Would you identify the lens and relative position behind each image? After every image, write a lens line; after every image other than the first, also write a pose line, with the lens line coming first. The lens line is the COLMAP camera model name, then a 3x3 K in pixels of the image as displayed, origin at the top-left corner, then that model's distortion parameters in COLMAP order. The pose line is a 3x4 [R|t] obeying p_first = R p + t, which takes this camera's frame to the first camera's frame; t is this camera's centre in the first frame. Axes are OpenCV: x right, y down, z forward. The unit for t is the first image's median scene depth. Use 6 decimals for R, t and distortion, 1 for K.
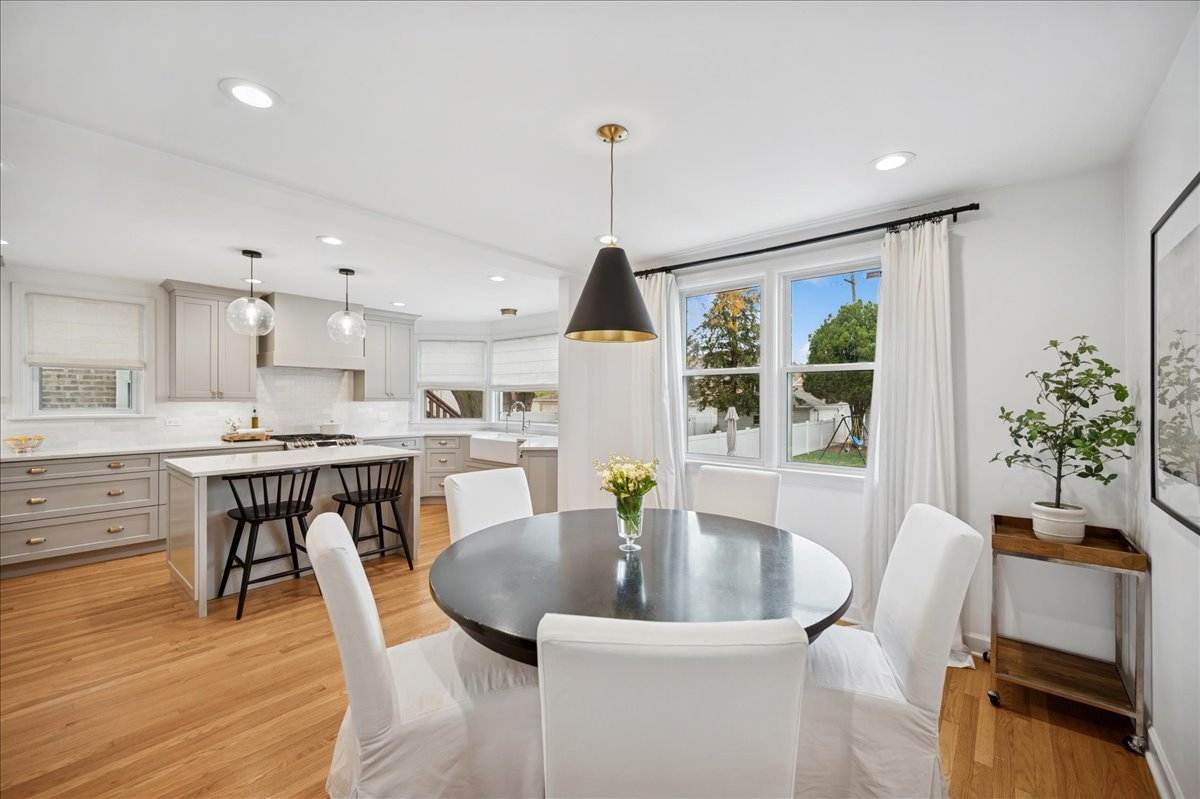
lens RADIAL K [[480.6, 0, 602.5], [0, 480.6, 397.7], [0, 0, 1]] dist [0.000156, 0.000352]
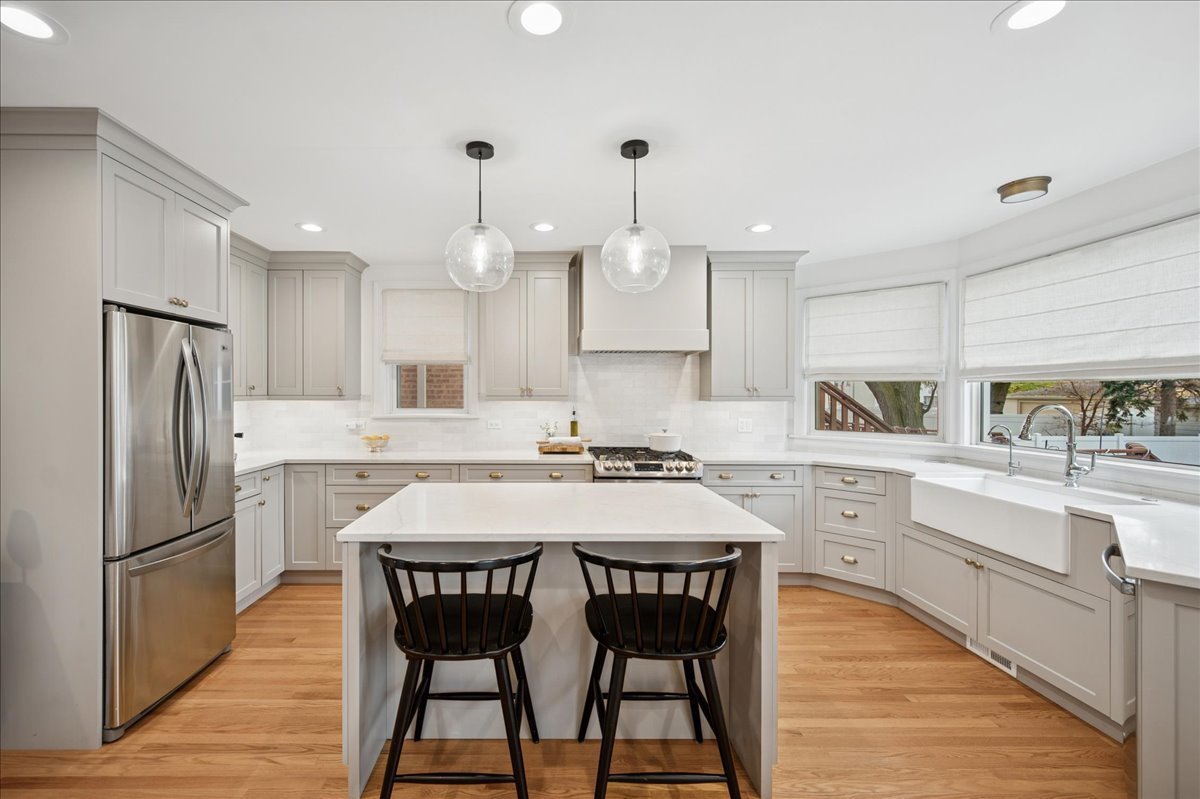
lens RADIAL K [[502.4, 0, 548.0], [0, 502.4, 396.0], [0, 0, 1]] dist [0.002430, -0.000697]
pose [[0.644910, 0.000566, -0.764258, -0.152938], [0.002512, 0.999993, 0.002860, -0.001720], [0.764254, -0.003764, 0.644904, 0.485596]]
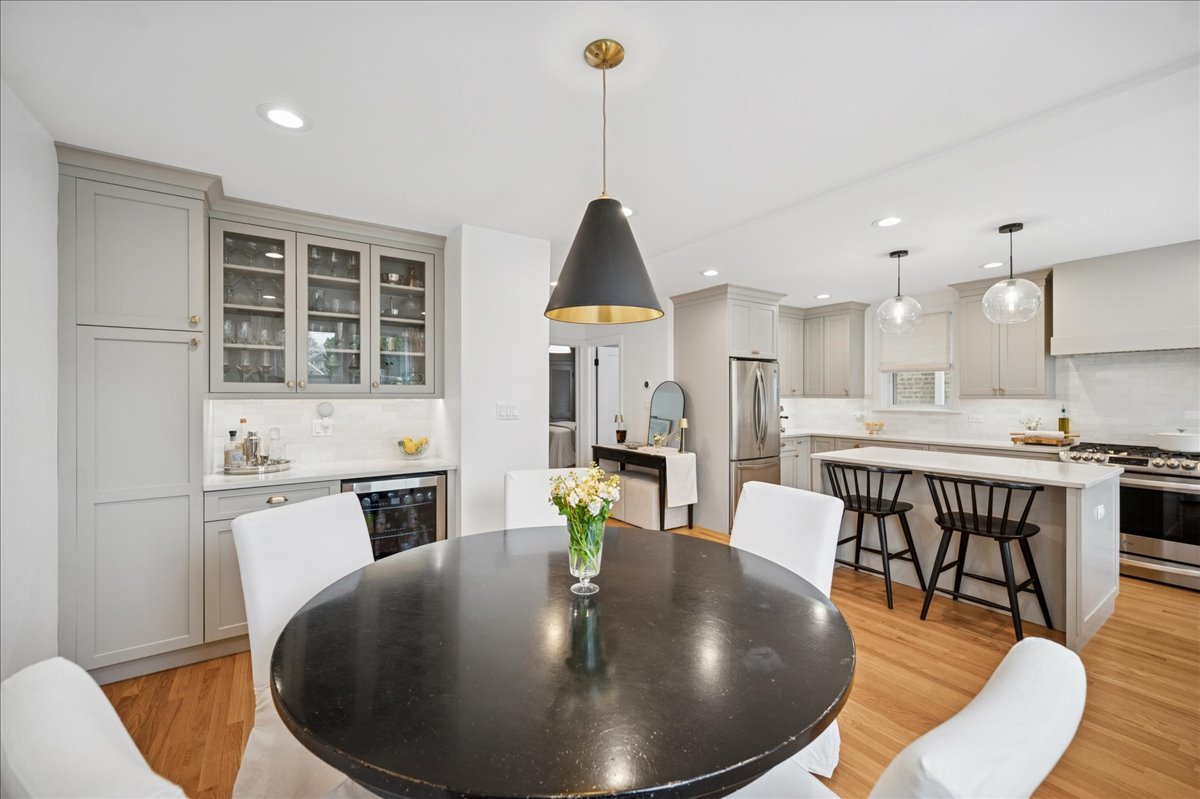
lens RADIAL K [[480.6, 0, 597.4], [0, 480.6, 397.4], [0, 0, 1]] dist [0.000156, 0.000352]
pose [[-0.268020, 0.000833, -0.963413, 0.306765], [0.003113, 0.999995, -0.000002, 0.002610], [0.963408, -0.003000, -0.268021, 0.476736]]
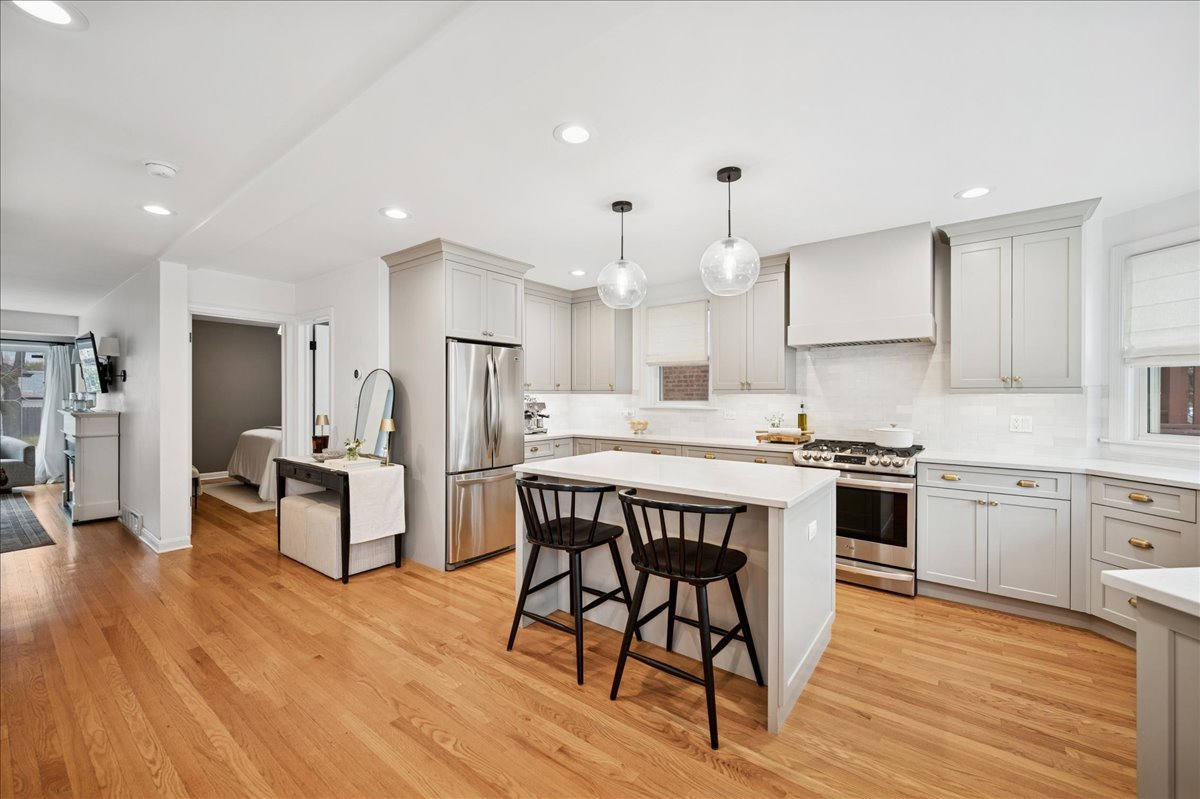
lens RADIAL K [[480.6, 0, 600.6], [0, 480.6, 397.7], [0, 0, 1]] dist [0.000156, 0.000352]
pose [[0.048944, 0.000204, -0.998802, 0.049055], [0.000258, 1.000000, 0.000217, 0.014557], [0.998801, -0.000268, 0.048944, 0.670910]]
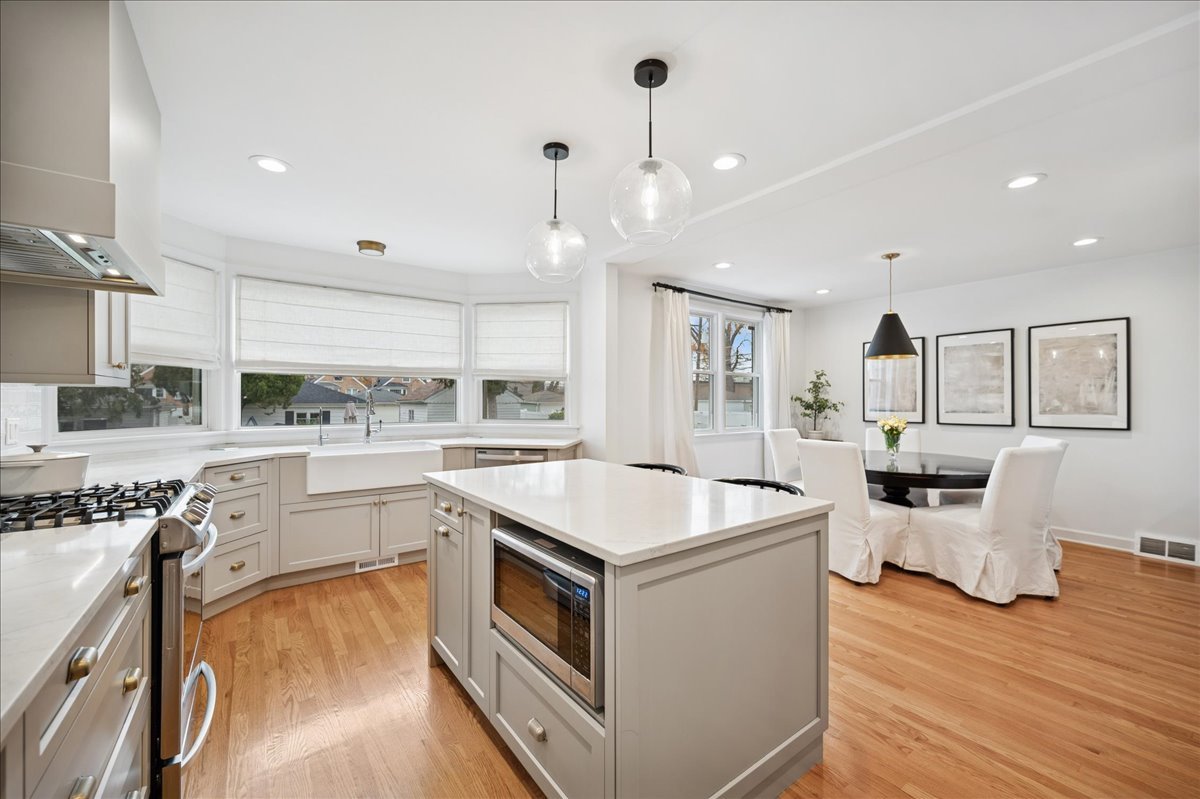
lens RADIAL K [[480.6, 0, 599.6], [0, 480.6, 399.3], [0, 0, 1]] dist [0.000156, 0.000352]
pose [[0.234328, -0.000132, 0.972158, -0.878386], [-0.003535, 0.999993, 0.000988, 0.020264], [-0.972151, -0.003668, 0.234326, 0.678688]]
